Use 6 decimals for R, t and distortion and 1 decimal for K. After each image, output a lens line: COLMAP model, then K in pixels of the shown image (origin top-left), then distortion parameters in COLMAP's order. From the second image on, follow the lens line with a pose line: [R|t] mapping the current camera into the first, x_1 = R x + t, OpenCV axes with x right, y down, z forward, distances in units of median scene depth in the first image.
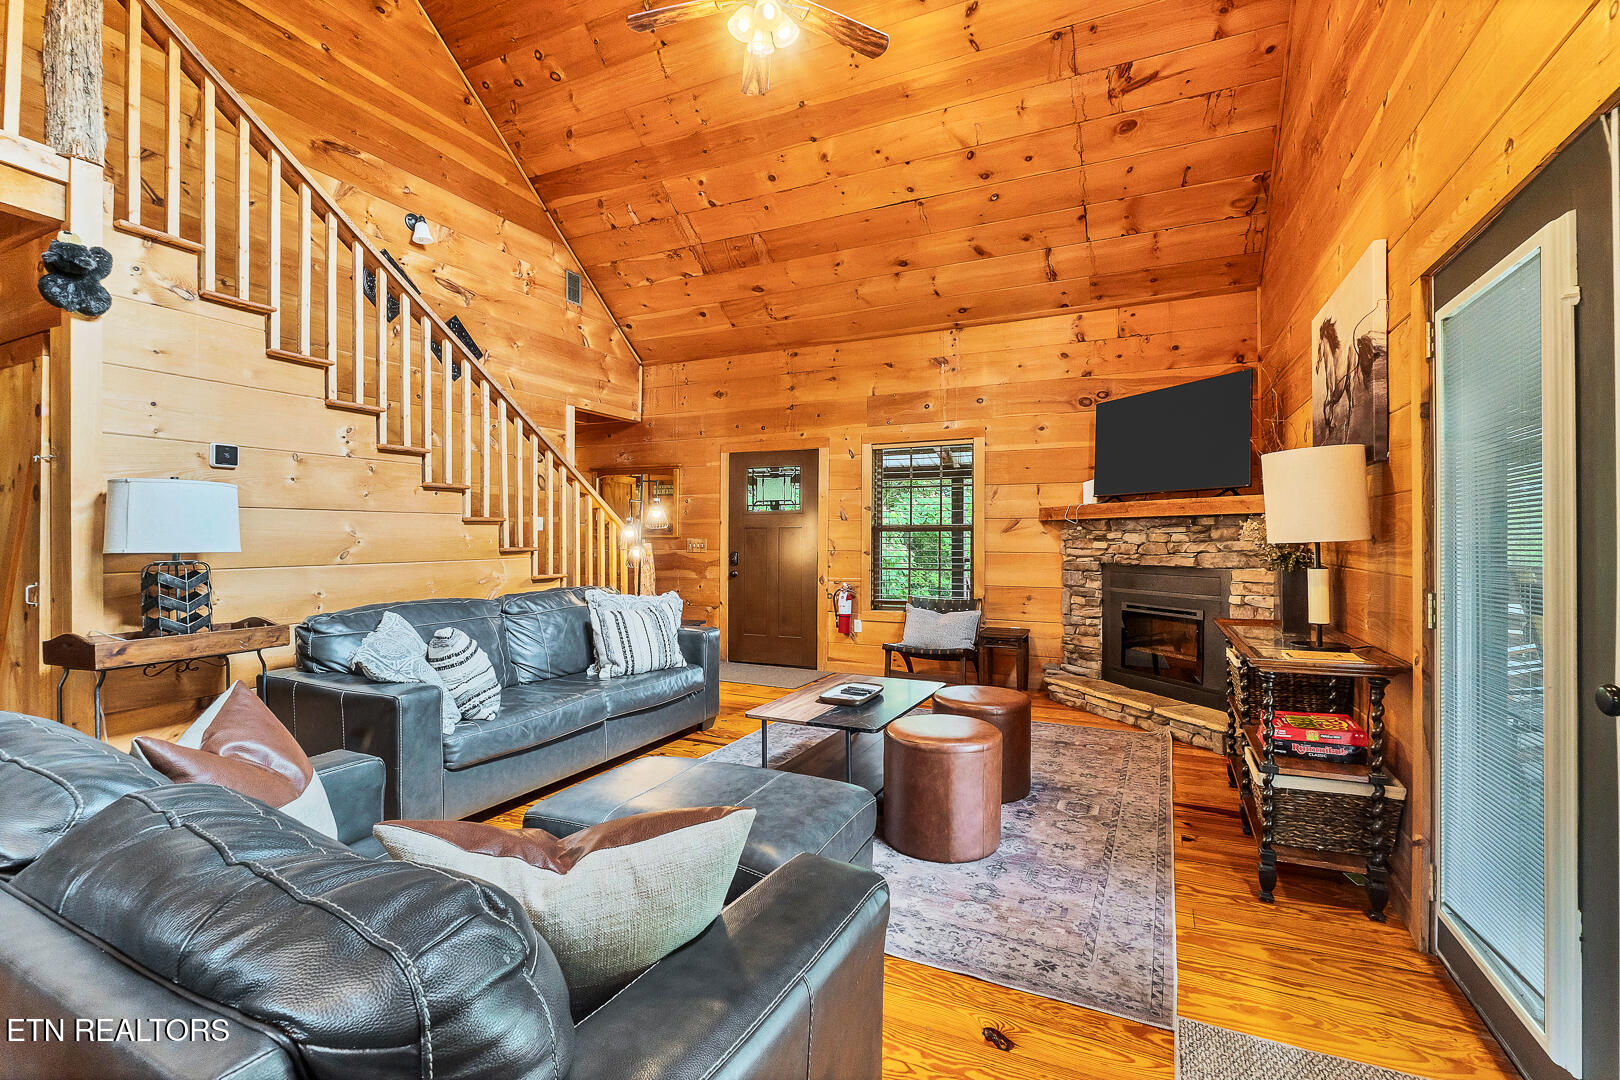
lens RADIAL K [[712.4, 0, 808.5], [0, 712.4, 532.7], [0, 0, 1]] dist [-0.009525, 0.000250]
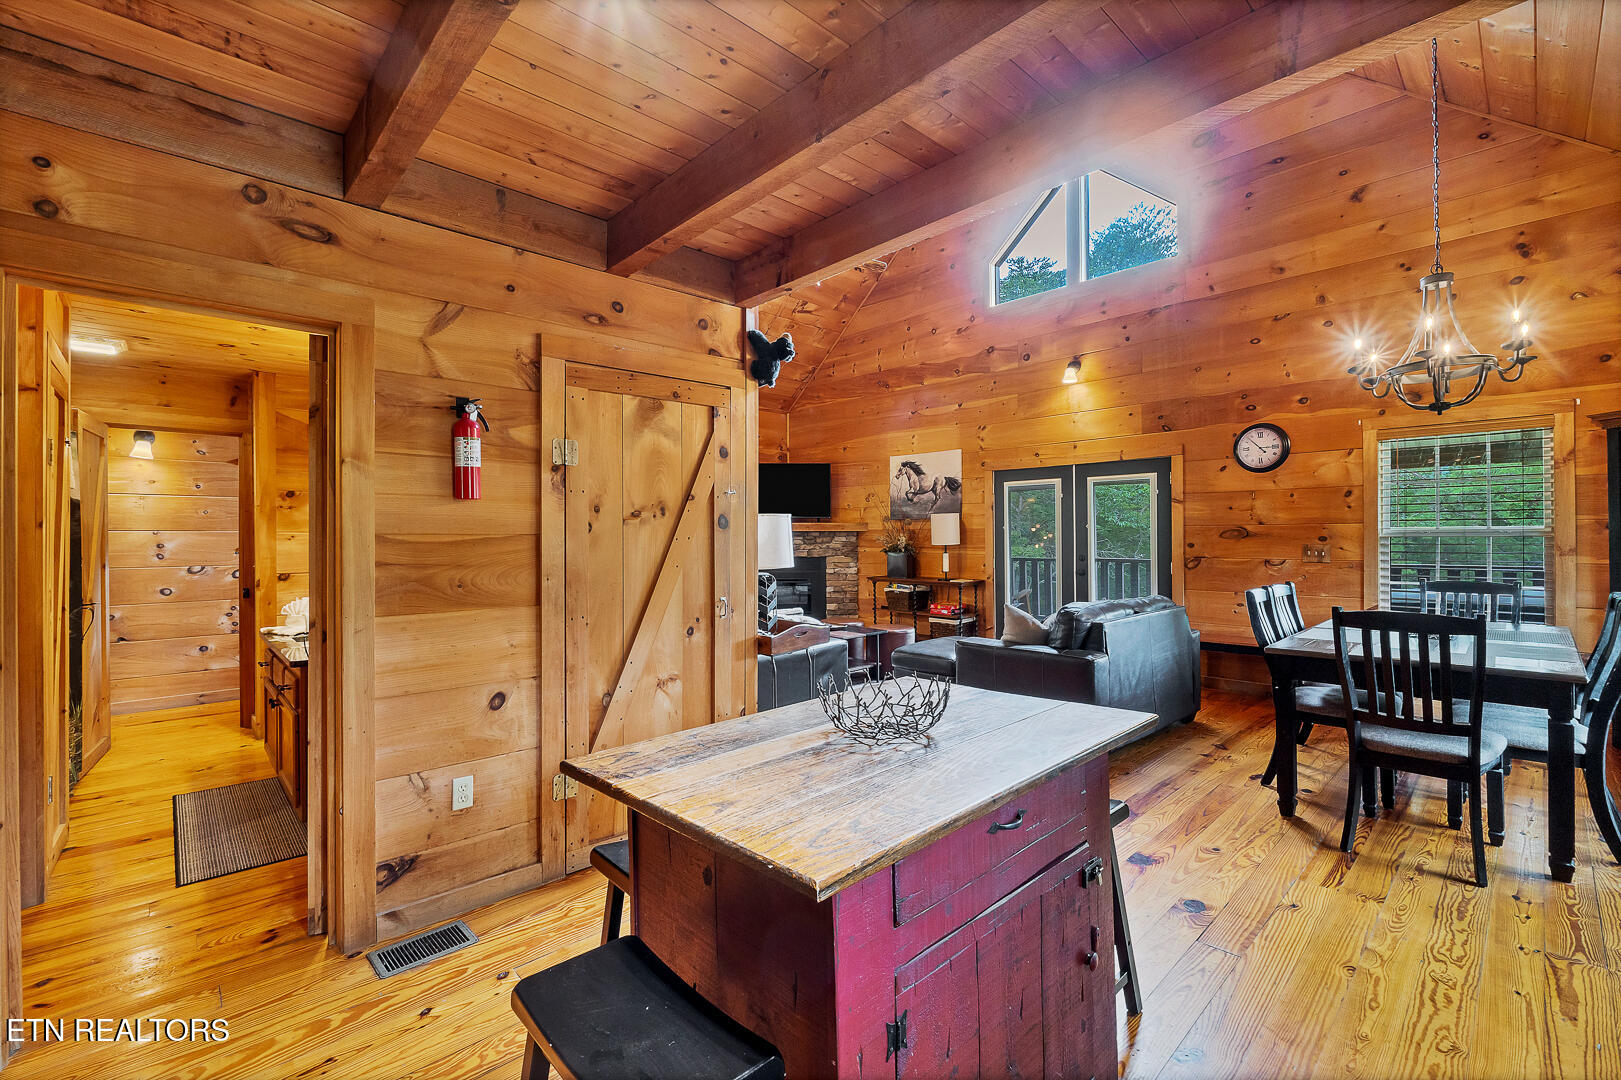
lens RADIAL K [[694.0, 0, 806.3], [0, 694.0, 533.9], [0, 0, 1]] dist [-0.007447, 0.000356]
pose [[0.378287, 0.013004, 0.925597, -1.126855], [-0.003482, 0.999914, -0.012626, 0.007380], [-0.925682, 0.001553, 0.378300, 0.219156]]
